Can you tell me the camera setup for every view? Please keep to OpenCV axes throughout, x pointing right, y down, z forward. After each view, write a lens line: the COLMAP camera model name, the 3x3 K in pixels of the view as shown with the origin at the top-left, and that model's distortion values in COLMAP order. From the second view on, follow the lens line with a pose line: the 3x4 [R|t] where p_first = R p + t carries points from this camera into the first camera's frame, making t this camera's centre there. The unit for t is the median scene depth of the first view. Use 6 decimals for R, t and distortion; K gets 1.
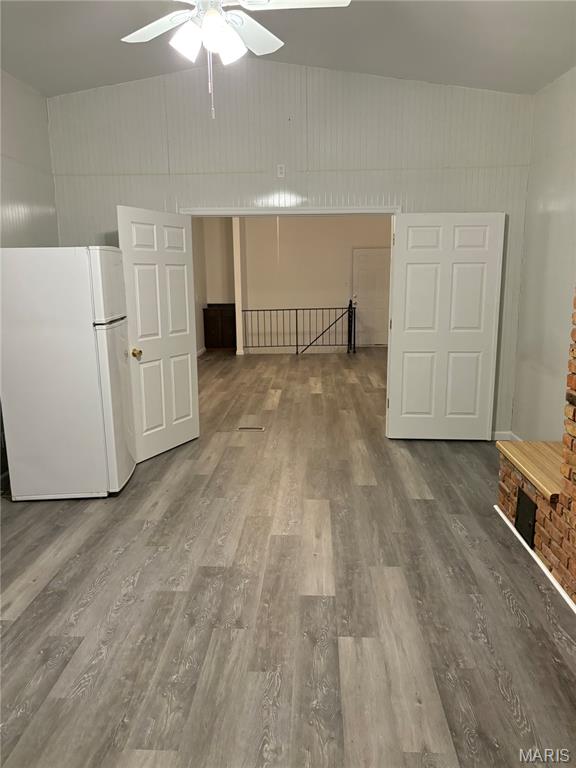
lens RADIAL K [[581.2, 0, 283.5], [0, 581.2, 387.8], [0, 0, 1]] dist [0.053137, -0.060974]
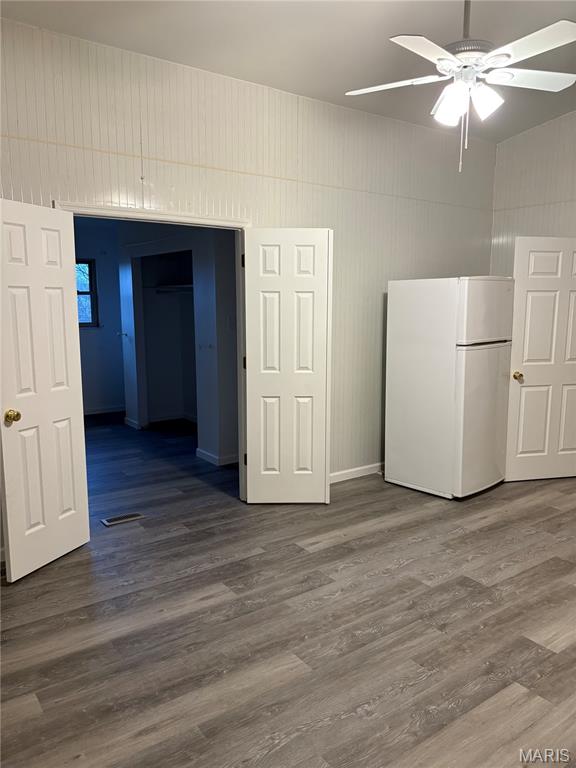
lens RADIAL K [[578.3, 0, 288.0], [0, 578.3, 384.0], [0, 0, 1]] dist [0.001377, 0.009750]
pose [[0.630223, 0.124017, -0.766446, 0.423751], [-0.152684, 0.987681, 0.034268, -0.027529], [0.761253, 0.095427, 0.641395, 0.045642]]
